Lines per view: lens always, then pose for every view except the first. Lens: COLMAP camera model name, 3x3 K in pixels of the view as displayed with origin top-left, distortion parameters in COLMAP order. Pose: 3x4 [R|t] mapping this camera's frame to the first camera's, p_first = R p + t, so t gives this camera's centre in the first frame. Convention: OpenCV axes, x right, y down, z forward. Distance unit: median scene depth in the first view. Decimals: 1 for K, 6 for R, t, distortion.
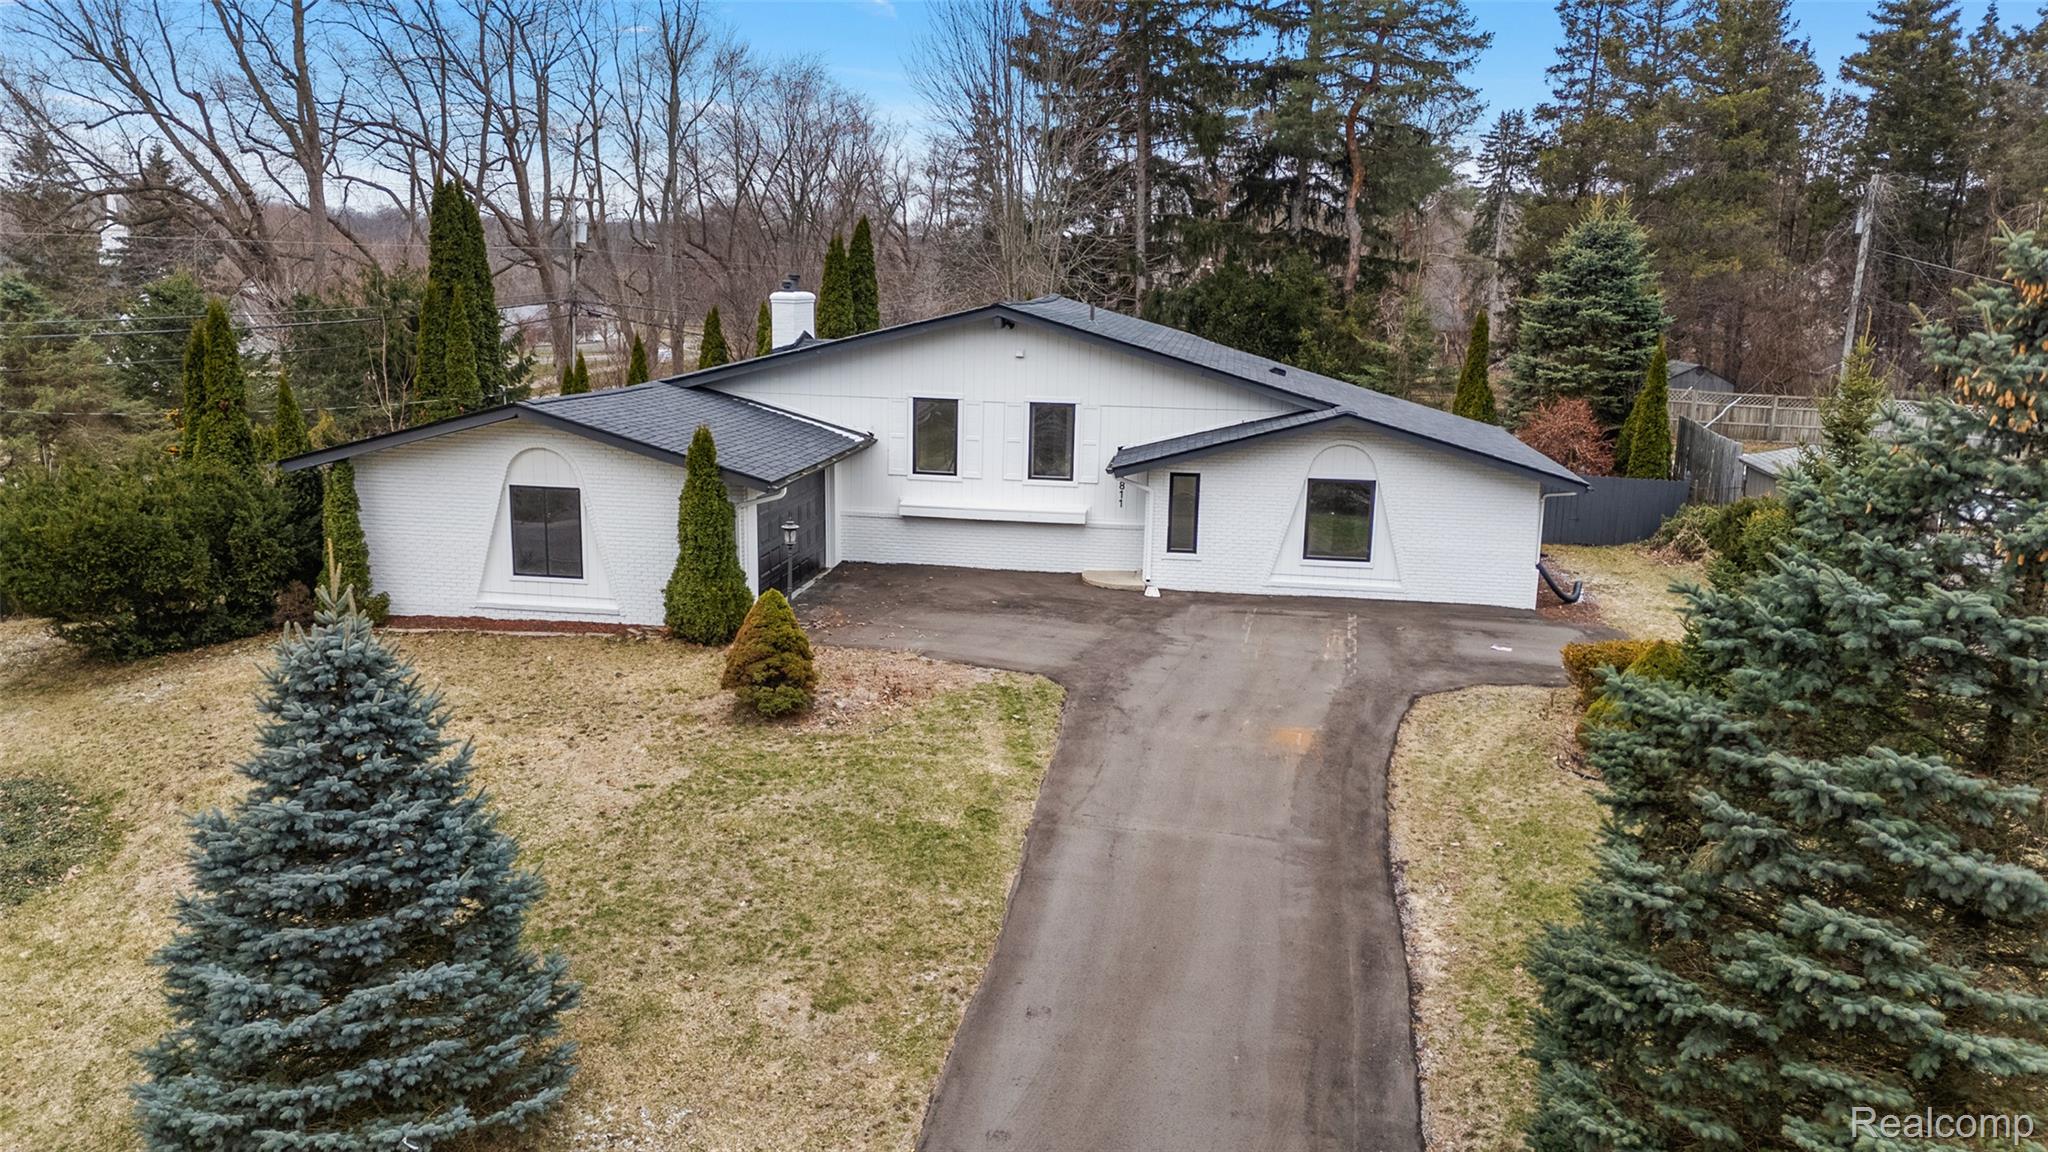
lens RADIAL K [[1534.6, 0, 1015.0], [0, 1534.6, 581.7], [0, 0, 1]] dist [0.062314, -0.034191]
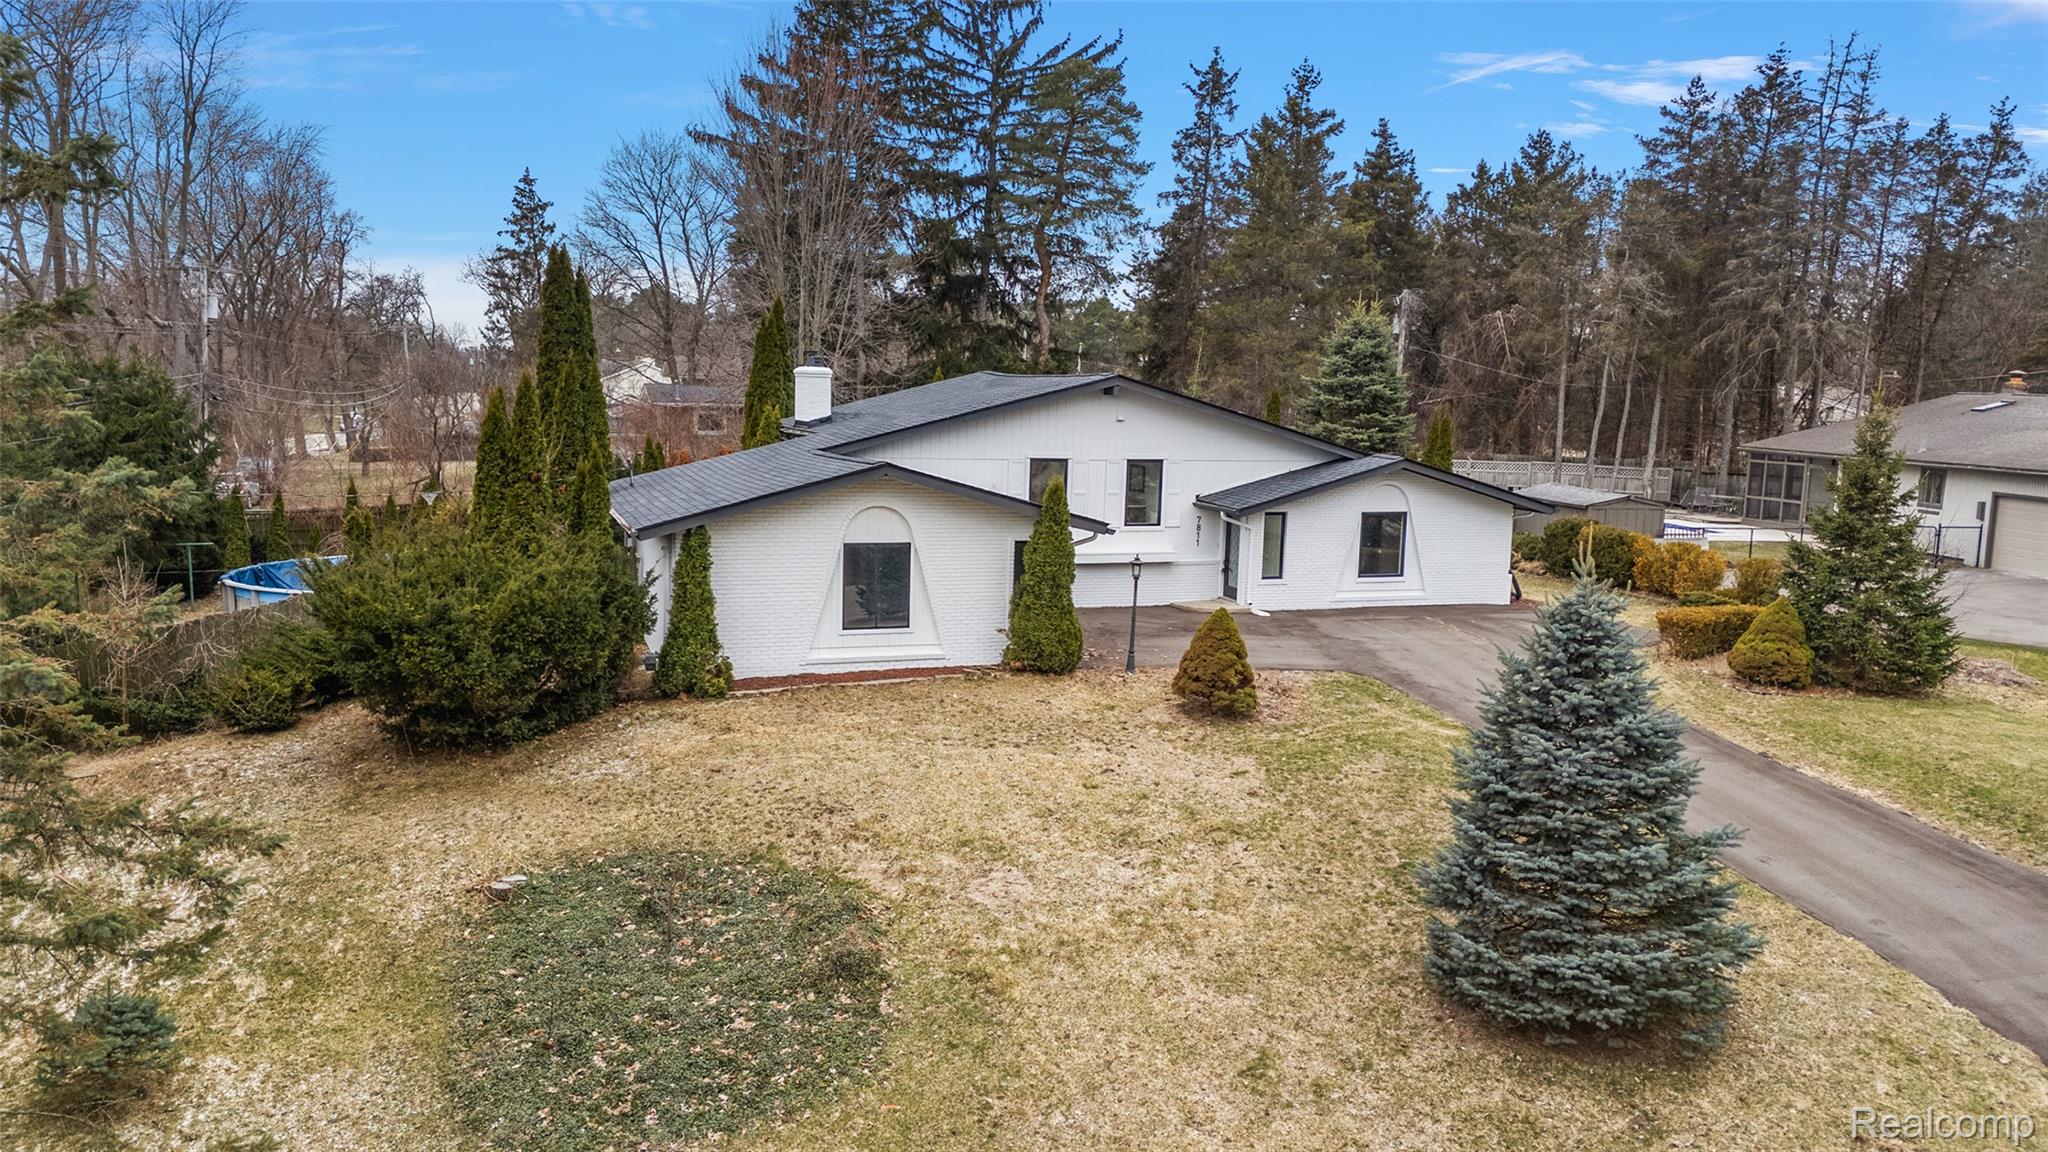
lens RADIAL K [[1534.6, 0, 1020.6], [0, 1534.6, 585.0], [0, 0, 1]] dist [0.062314, -0.034191]
pose [[0.885369, -0.061770, 0.460767, -0.692471], [0.088865, 0.995344, -0.037320, 0.014819], [-0.456316, 0.073988, 0.886736, 0.025451]]
